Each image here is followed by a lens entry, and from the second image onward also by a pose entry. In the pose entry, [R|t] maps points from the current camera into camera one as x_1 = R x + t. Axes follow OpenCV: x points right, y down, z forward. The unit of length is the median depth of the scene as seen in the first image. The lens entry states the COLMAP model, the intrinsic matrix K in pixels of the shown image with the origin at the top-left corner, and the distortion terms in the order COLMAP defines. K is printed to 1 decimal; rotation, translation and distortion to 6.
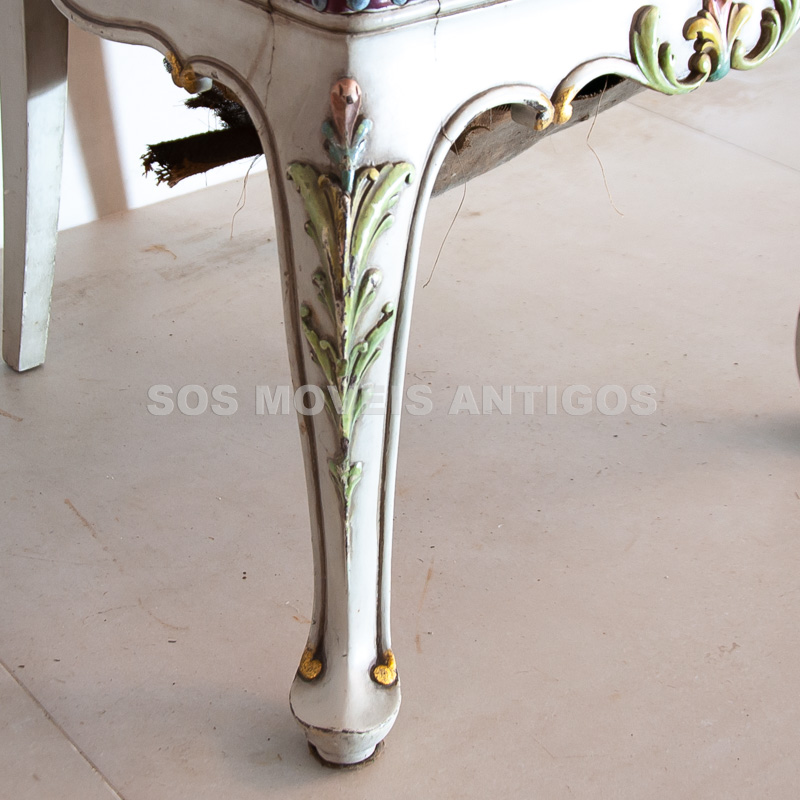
lens RADIAL K [[1739.9, 0, 398.6], [0, 1739.9, 242.0], [0, 0, 1]] dist [-0.087571, -0.098897]
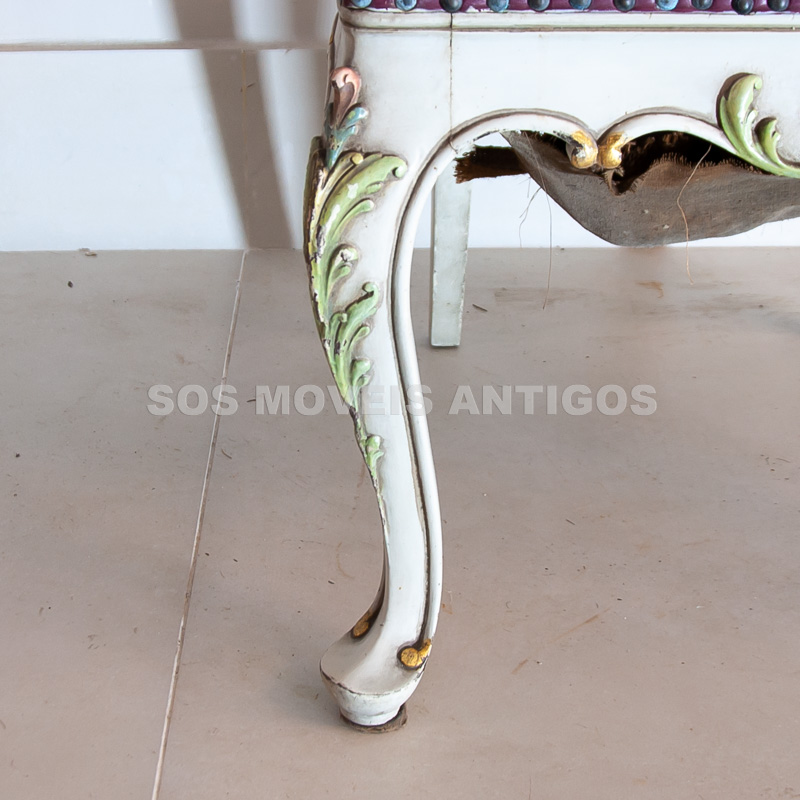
lens RADIAL K [[1843.5, 0, 399.3], [0, 1843.5, 285.5], [0, 0, 1]] dist [-0.109294, -0.028127]
pose [[0.779054, 0.242356, -0.578220, 0.664244], [-0.258478, 0.964395, 0.055962, -0.032075], [0.571195, 0.105860, 0.813959, 0.076505]]
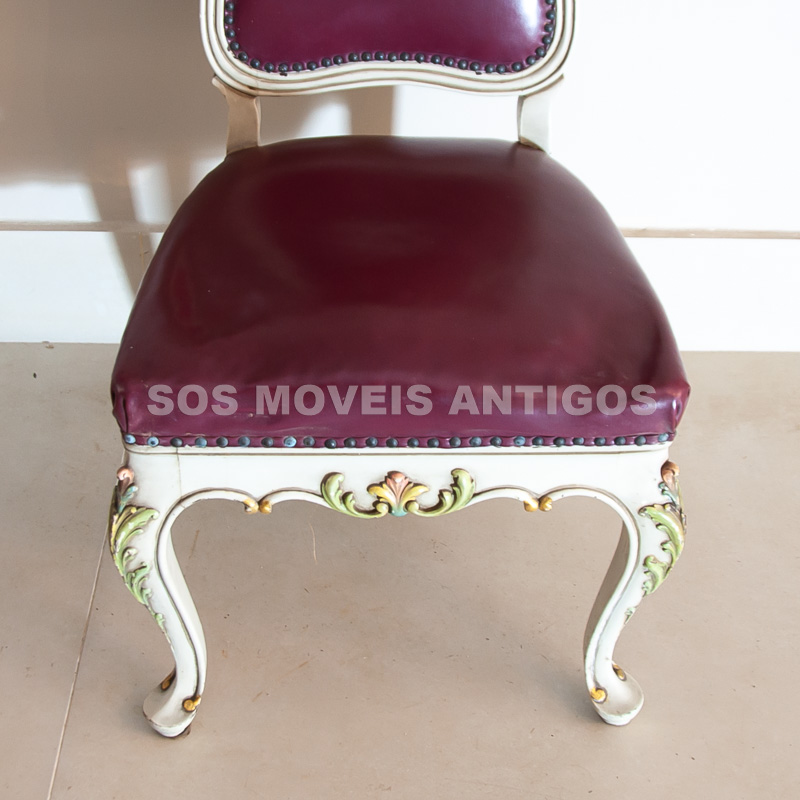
lens RADIAL K [[1645.0, 0, 400.5], [0, 1645.0, 266.6], [0, 0, 1]] dist [-0.216453, 0.212857]
pose [[0.761000, 0.366885, -0.535046, 1.130922], [-0.273606, 0.929300, 0.248076, -0.854199], [0.588233, -0.042394, 0.807579, -0.377835]]
